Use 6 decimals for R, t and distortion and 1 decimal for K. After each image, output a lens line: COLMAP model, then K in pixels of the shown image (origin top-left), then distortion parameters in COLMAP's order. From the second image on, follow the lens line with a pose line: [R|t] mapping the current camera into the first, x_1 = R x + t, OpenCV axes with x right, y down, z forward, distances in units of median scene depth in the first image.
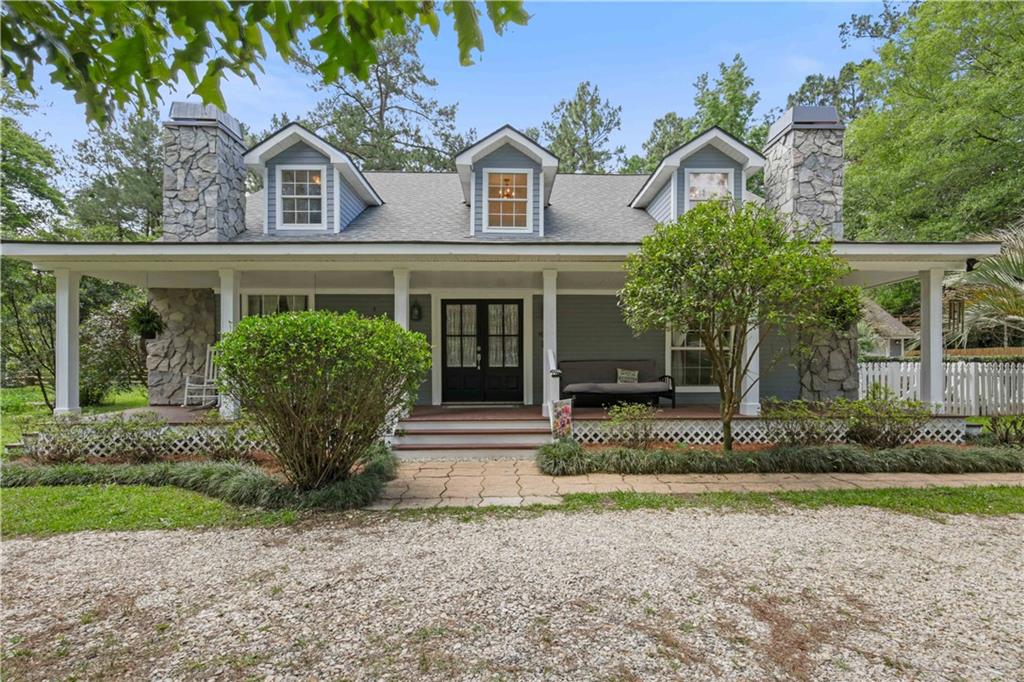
lens RADIAL K [[467.9, 0, 507.0], [0, 467.9, 341.7], [0, 0, 1]] dist [0.002508, -0.000264]
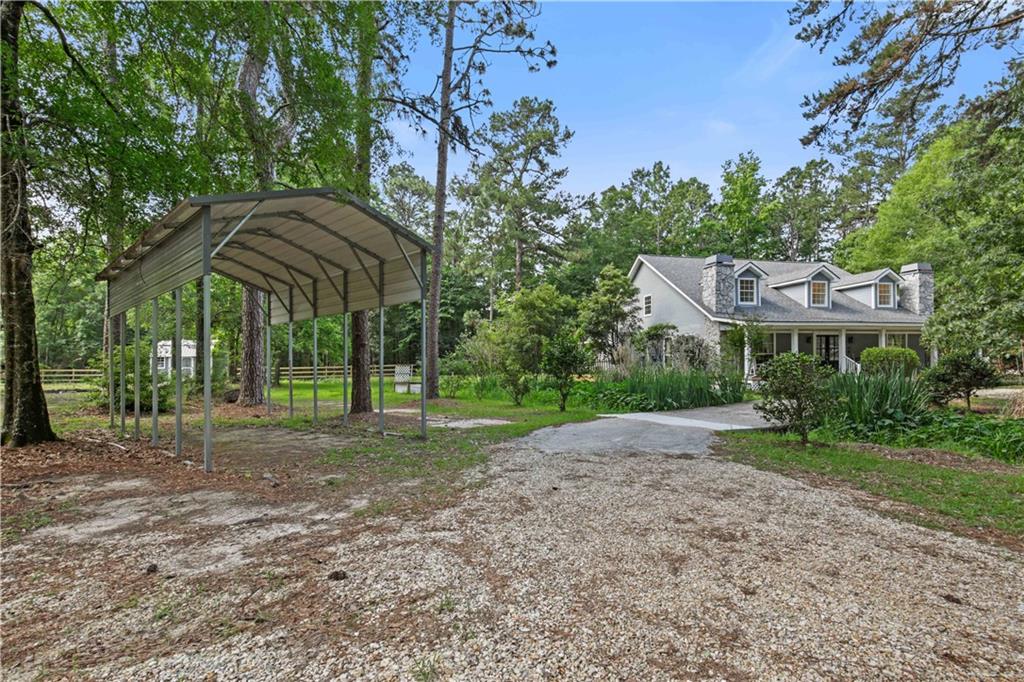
lens RADIAL K [[467.9, 0, 518.0], [0, 467.9, 340.3], [0, 0, 1]] dist [0.002508, -0.000264]
pose [[0.977958, -0.005221, 0.208737, -2.086766], [0.005637, 0.999983, -0.001396, -0.059114], [-0.208726, 0.002542, 0.977971, -1.101973]]
